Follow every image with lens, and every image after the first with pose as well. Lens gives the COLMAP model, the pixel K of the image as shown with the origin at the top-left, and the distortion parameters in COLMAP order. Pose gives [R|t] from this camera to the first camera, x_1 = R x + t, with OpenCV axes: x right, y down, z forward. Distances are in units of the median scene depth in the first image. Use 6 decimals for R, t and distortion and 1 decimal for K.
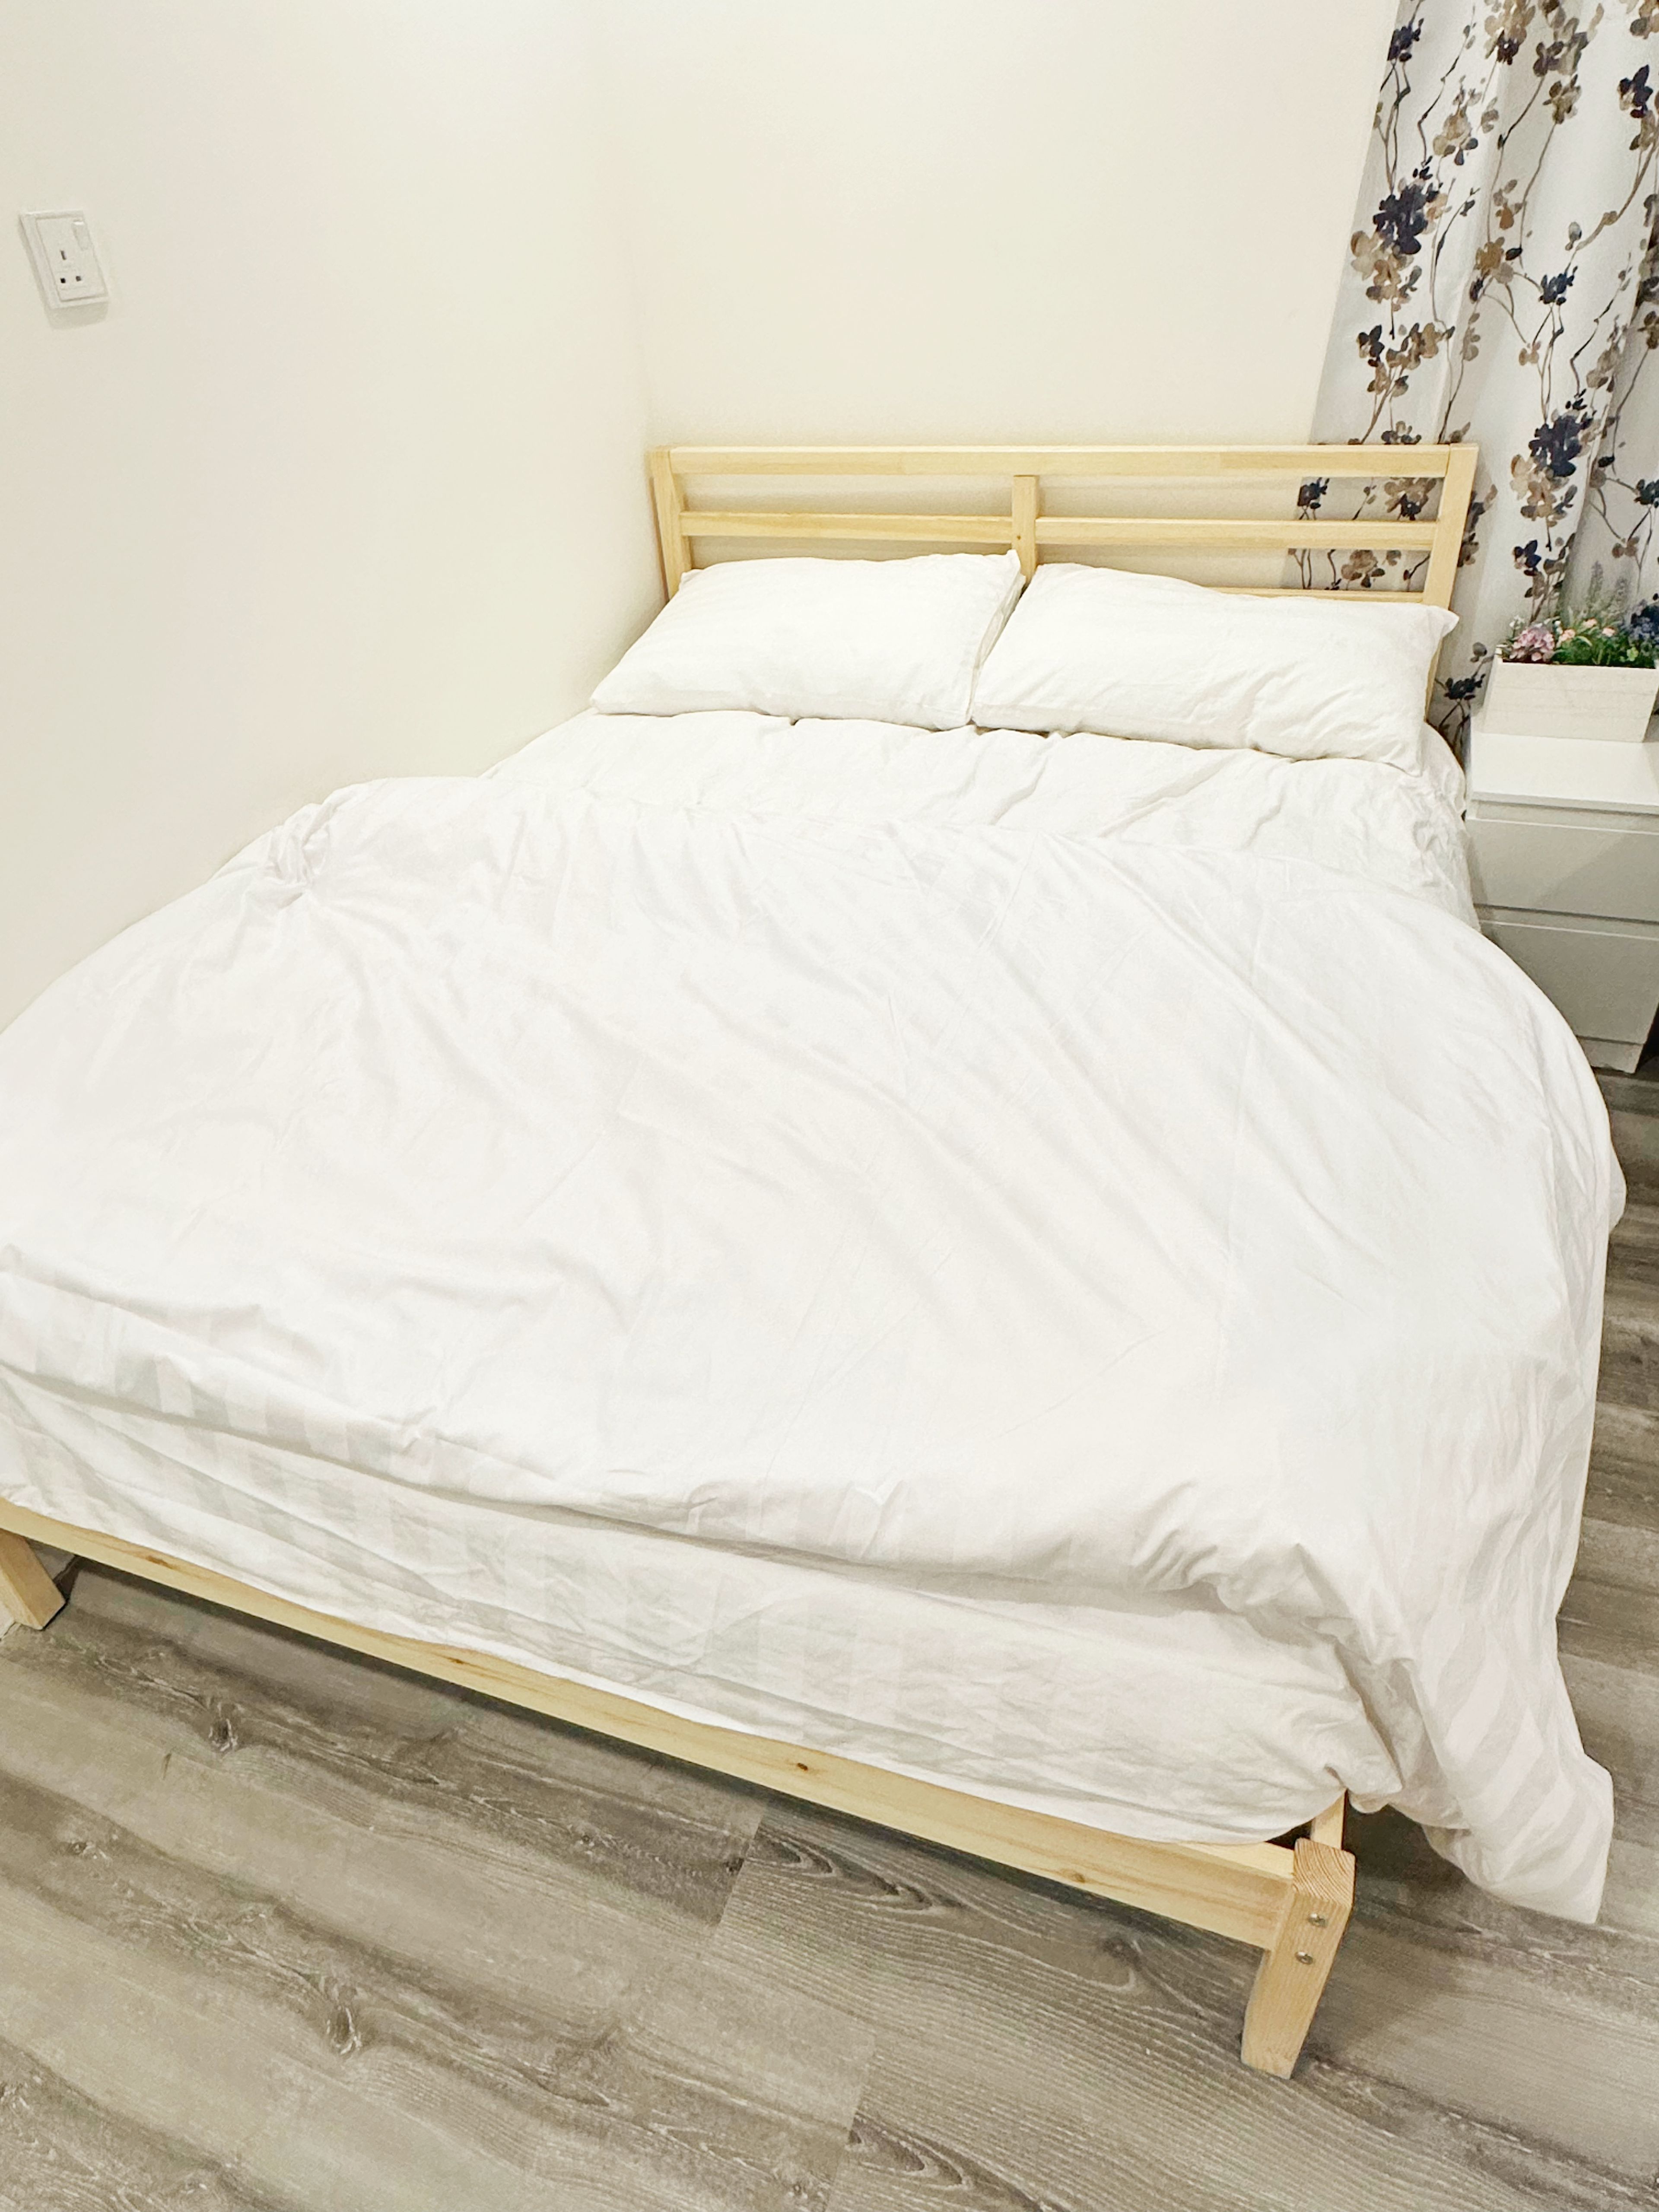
lens RADIAL K [[1356.1, 0, 829.5], [0, 1356.1, 1106.0], [0, 0, 1]] dist [-0.004308, -0.000415]
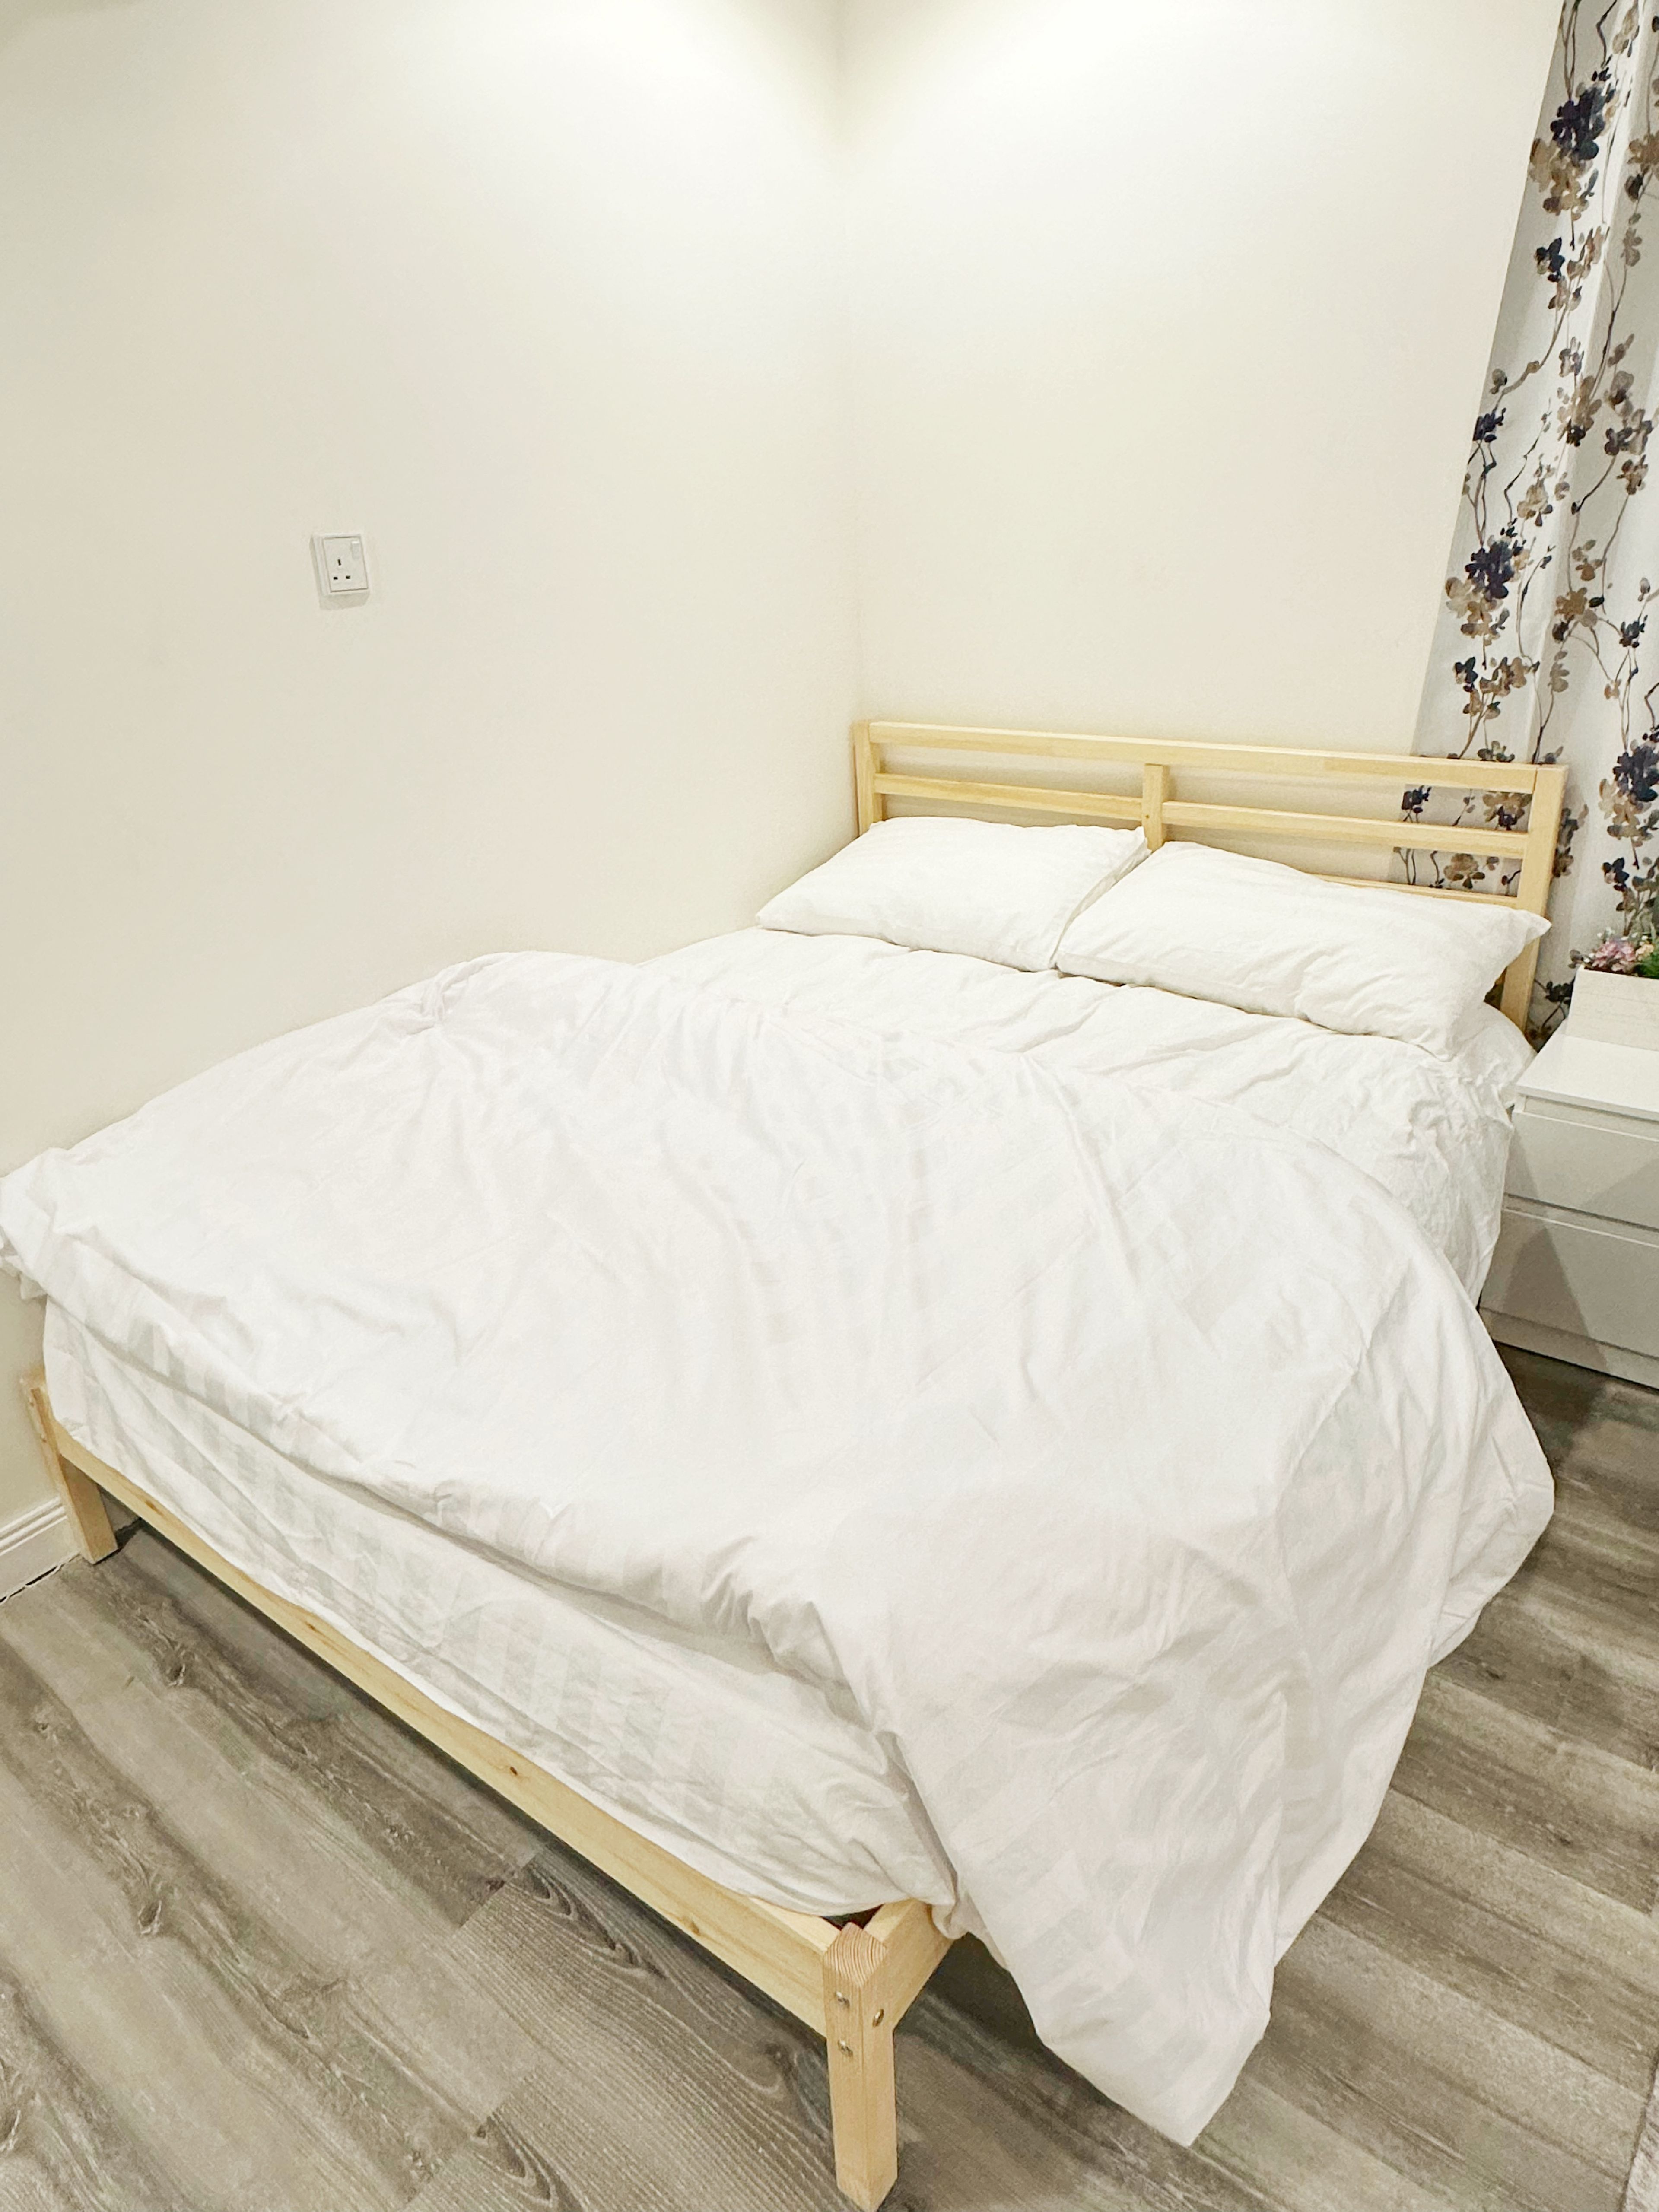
lens RADIAL K [[1356.1, 0, 829.5], [0, 1356.1, 1106.0], [0, 0, 1]] dist [-0.004308, -0.000415]
pose [[0.955190, 0.138884, -0.261387, 0.360538], [-0.183256, 0.970965, -0.153768, 0.048597], [0.232441, 0.194778, 0.952907, -0.121416]]
